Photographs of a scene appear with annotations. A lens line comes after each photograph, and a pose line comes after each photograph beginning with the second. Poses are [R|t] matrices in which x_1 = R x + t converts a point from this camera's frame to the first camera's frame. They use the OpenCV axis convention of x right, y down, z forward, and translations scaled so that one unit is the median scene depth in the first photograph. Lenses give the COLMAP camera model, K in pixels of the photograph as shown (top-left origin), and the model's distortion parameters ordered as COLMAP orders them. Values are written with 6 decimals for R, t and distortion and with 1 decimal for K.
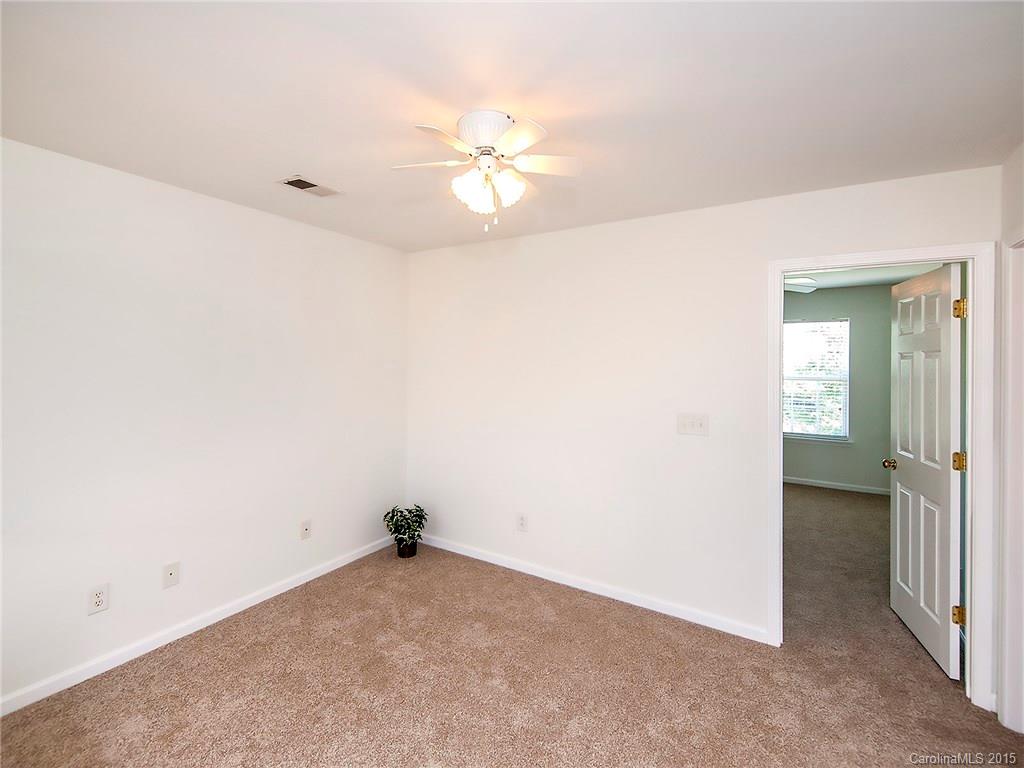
lens RADIAL K [[485.1, 0, 489.4], [0, 485.1, 376.6], [0, 0, 1]] dist [0.002059, 0.001009]
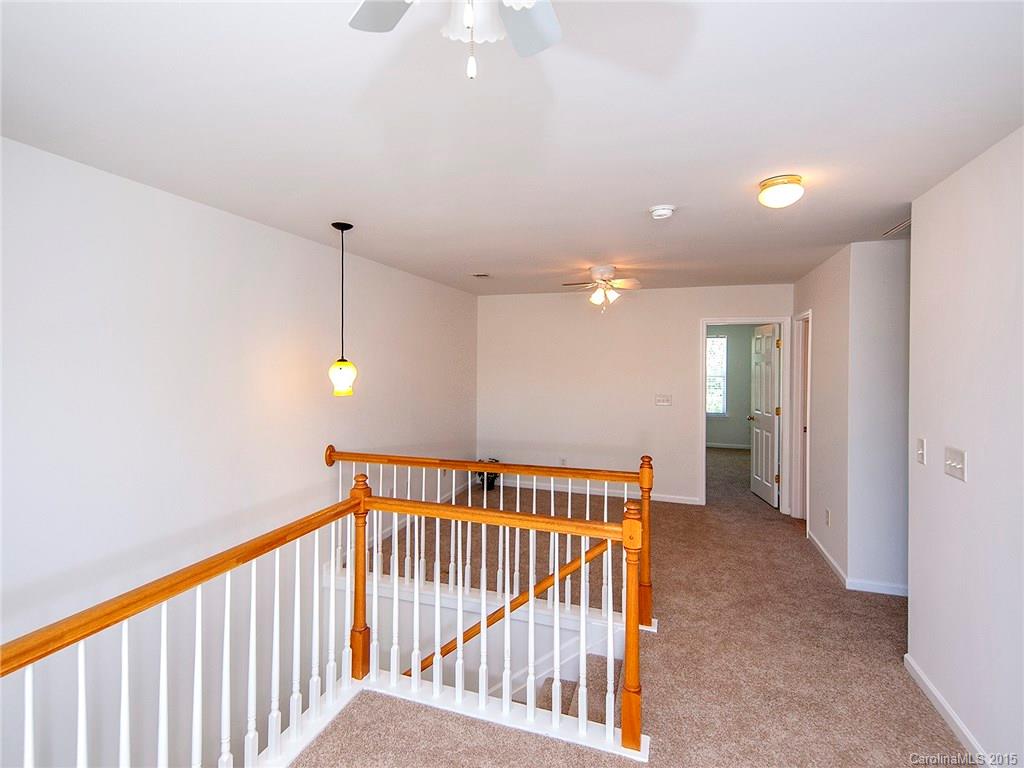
lens RADIAL K [[489.8, 0, 500.8], [0, 489.8, 369.8], [0, 0, 1]] dist [0.022284, 0.000174]
pose [[0.975709, 0.002538, 0.219055, -0.717573], [-0.001891, 0.999993, -0.003163, -0.011218], [-0.219061, 0.002672, 0.975707, -0.864325]]
